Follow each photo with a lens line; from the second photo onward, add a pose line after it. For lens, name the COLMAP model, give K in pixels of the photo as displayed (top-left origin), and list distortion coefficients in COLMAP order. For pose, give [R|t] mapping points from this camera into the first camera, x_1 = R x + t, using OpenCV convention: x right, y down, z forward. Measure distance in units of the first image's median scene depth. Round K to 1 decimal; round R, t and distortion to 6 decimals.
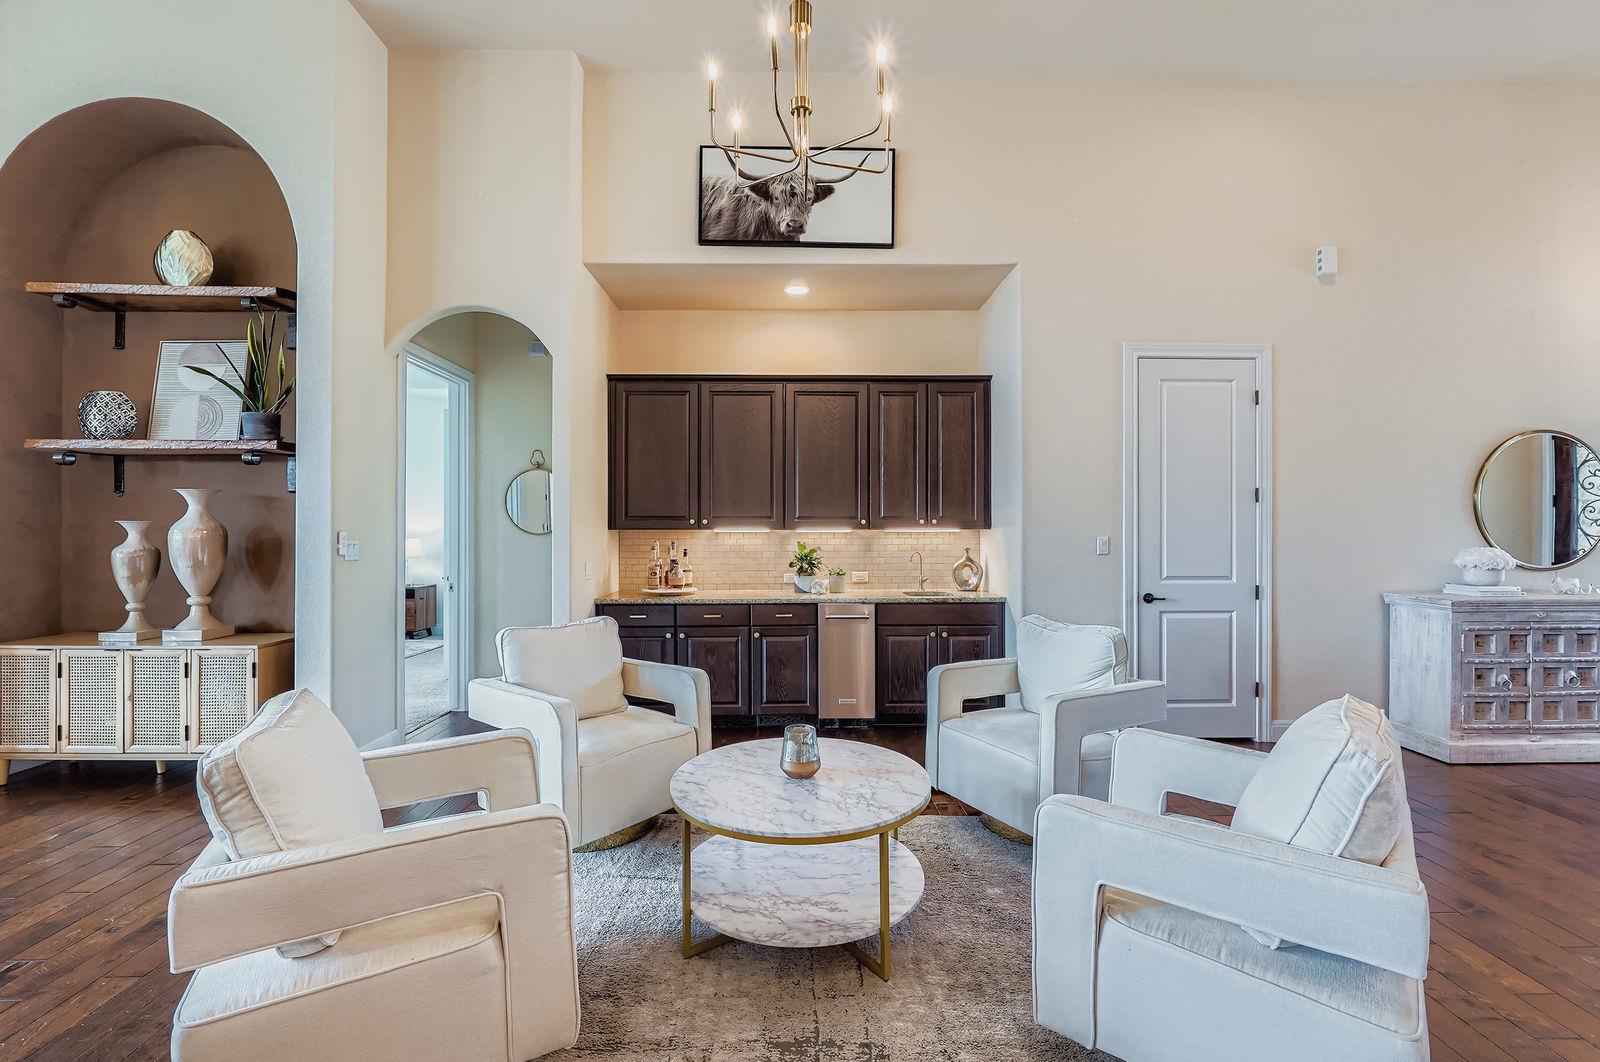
lens RADIAL K [[699.0, 0, 802.4], [0, 699.0, 534.9], [0, 0, 1]] dist [0.001462, 0.000027]
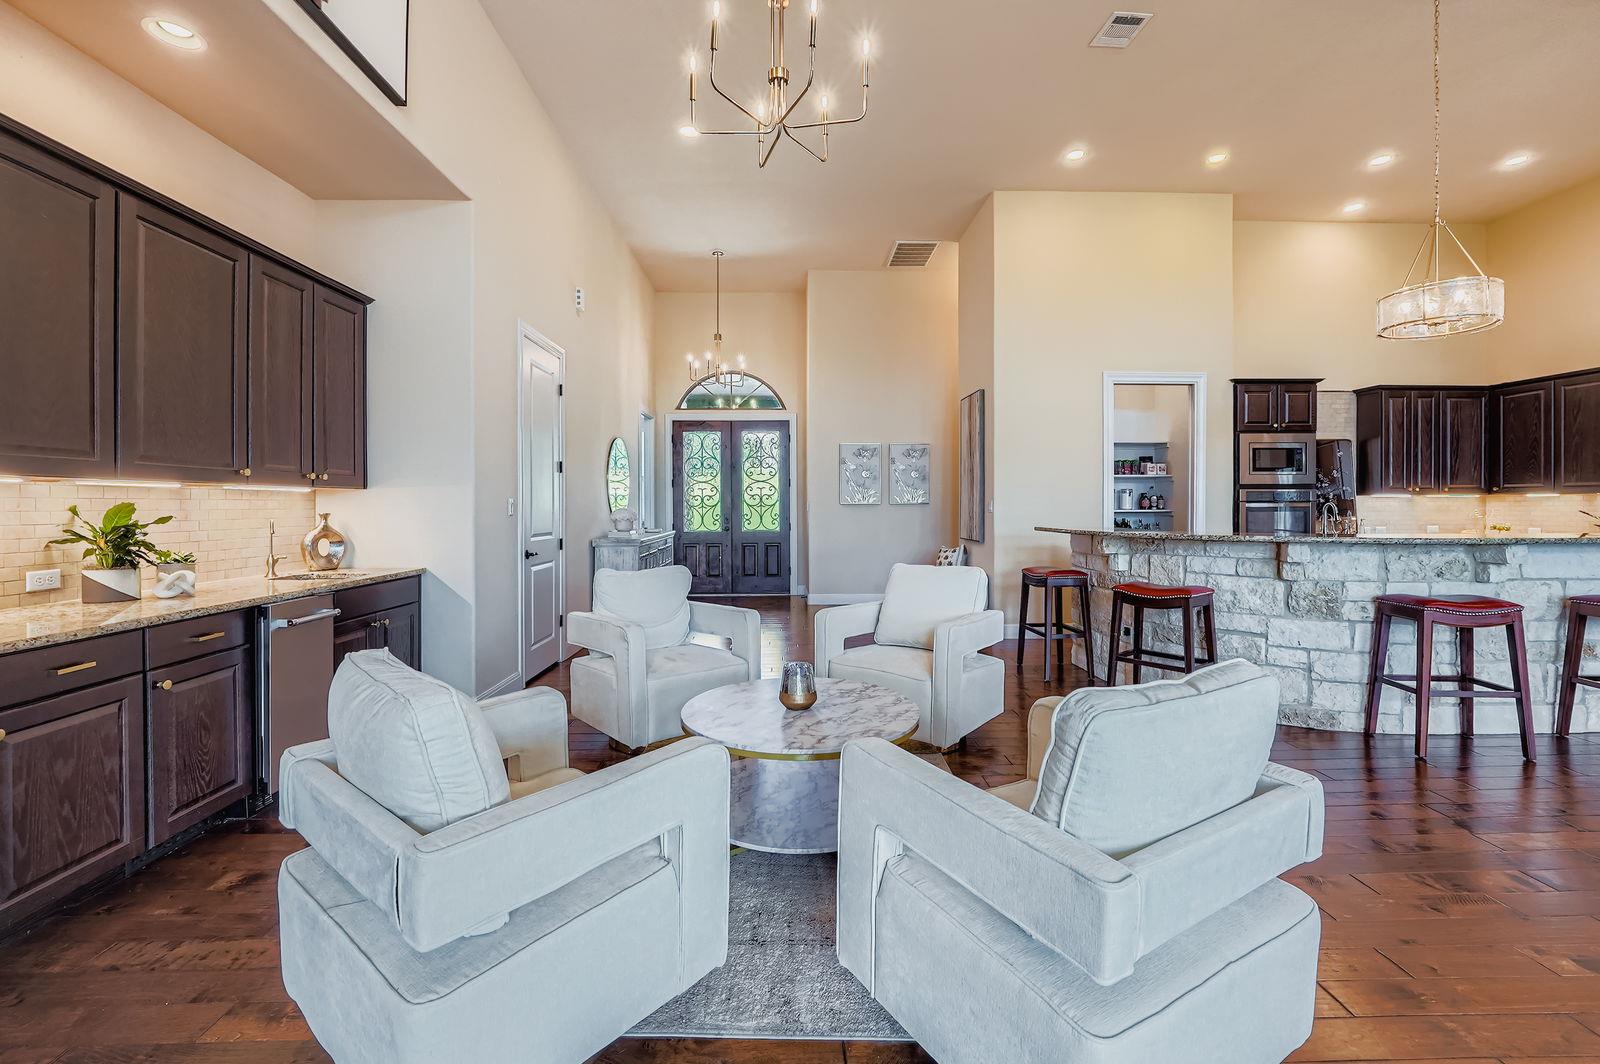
lens RADIAL K [[699.0, 0, 807.4], [0, 699.0, 508.3], [0, 0, 1]] dist [0.001462, 0.000027]
pose [[-0.019215, -0.002391, 0.999813, -0.548418], [-0.000903, 0.999997, 0.002374, 0.011838], [-0.999815, -0.000858, -0.019217, 0.509731]]
